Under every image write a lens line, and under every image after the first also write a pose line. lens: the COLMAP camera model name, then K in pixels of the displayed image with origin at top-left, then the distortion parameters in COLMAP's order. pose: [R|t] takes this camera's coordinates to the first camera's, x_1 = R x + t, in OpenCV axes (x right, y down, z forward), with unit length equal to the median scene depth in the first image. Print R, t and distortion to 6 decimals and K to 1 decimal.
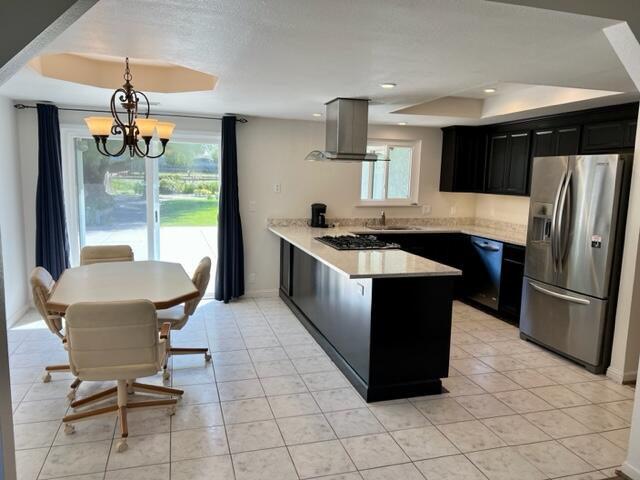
lens RADIAL K [[478.8, 0, 322.4], [0, 478.8, 247.9], [0, 0, 1]] dist [0.062766, -0.085048]
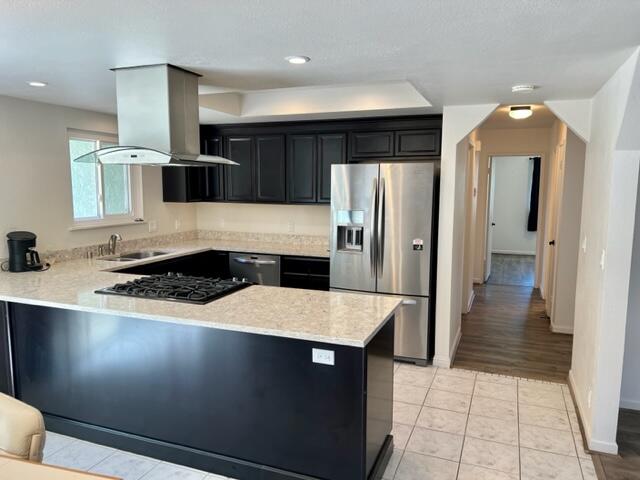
lens RADIAL K [[478.8, 0, 322.4], [0, 478.8, 247.9], [0, 0, 1]] dist [0.062766, -0.085048]
pose [[0.617592, -0.122784, 0.776855, -0.279018], [0.124976, 0.990510, 0.057197, -0.067241], [-0.776505, 0.061764, 0.627076, 0.365432]]
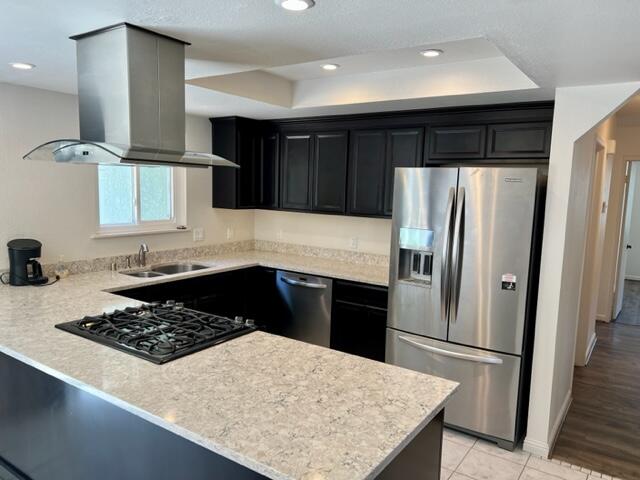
lens RADIAL K [[478.8, 0, 322.4], [0, 478.8, 247.9], [0, 0, 1]] dist [0.062766, -0.085048]
pose [[0.779807, -0.082013, 0.620625, -0.093063], [0.081113, 0.996261, 0.029736, -0.081700], [-0.620743, 0.027152, 0.783544, 0.426534]]
